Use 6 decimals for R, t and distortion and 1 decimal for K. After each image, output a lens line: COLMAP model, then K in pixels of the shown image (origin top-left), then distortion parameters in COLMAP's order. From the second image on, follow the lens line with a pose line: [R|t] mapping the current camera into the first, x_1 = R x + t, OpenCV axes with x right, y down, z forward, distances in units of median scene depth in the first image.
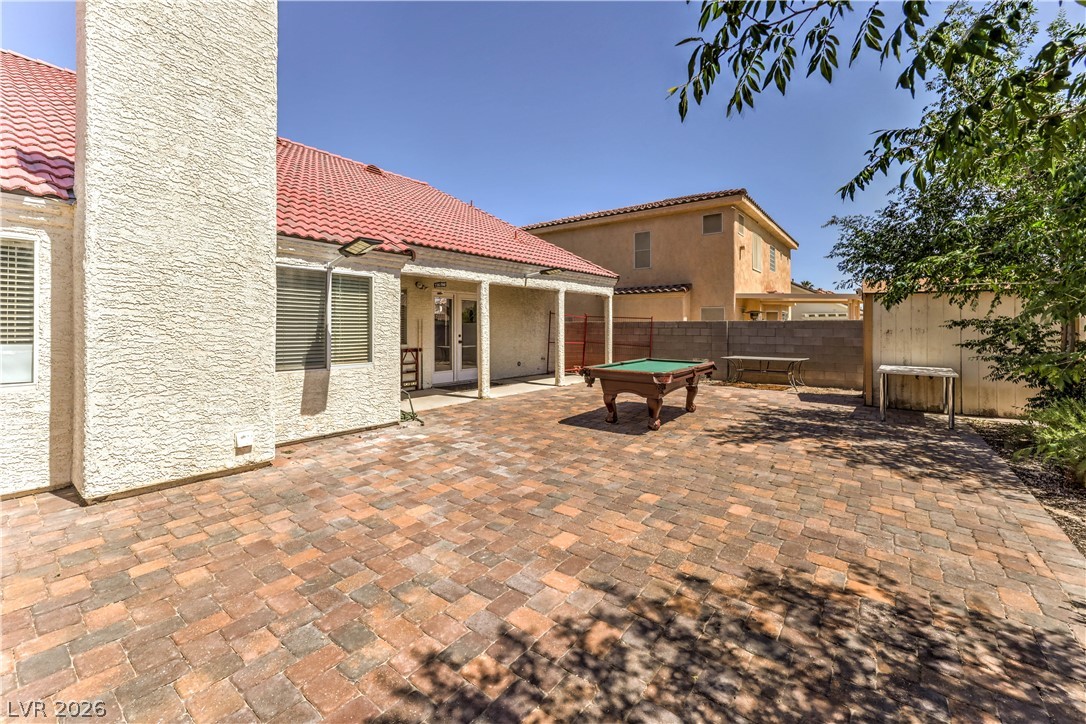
lens RADIAL K [[437.9, 0, 539.3], [0, 437.9, 321.2], [0, 0, 1]] dist [0.006065, -0.000654]
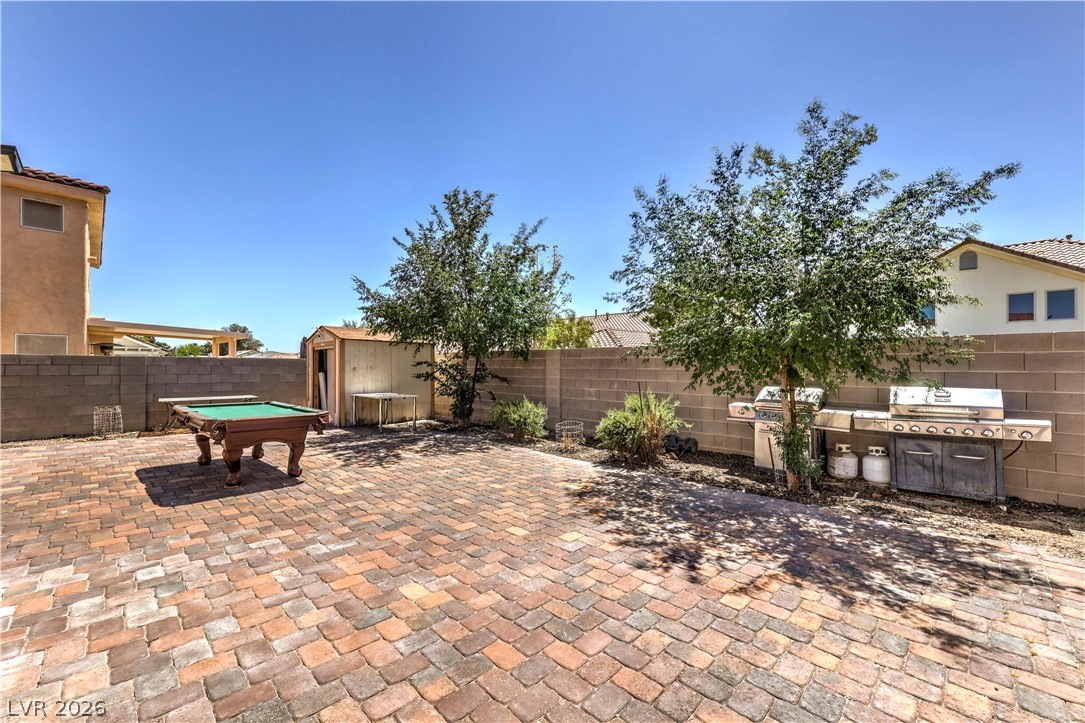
lens RADIAL K [[437.5, 0, 535.2], [0, 437.5, 361.0], [0, 0, 1]] dist [0.006065, -0.000654]
pose [[0.137703, 0.009885, 0.990424, -1.050400], [-0.019271, 0.999788, -0.007300, -0.002049], [-0.990286, -0.018082, 0.137864, 0.655644]]
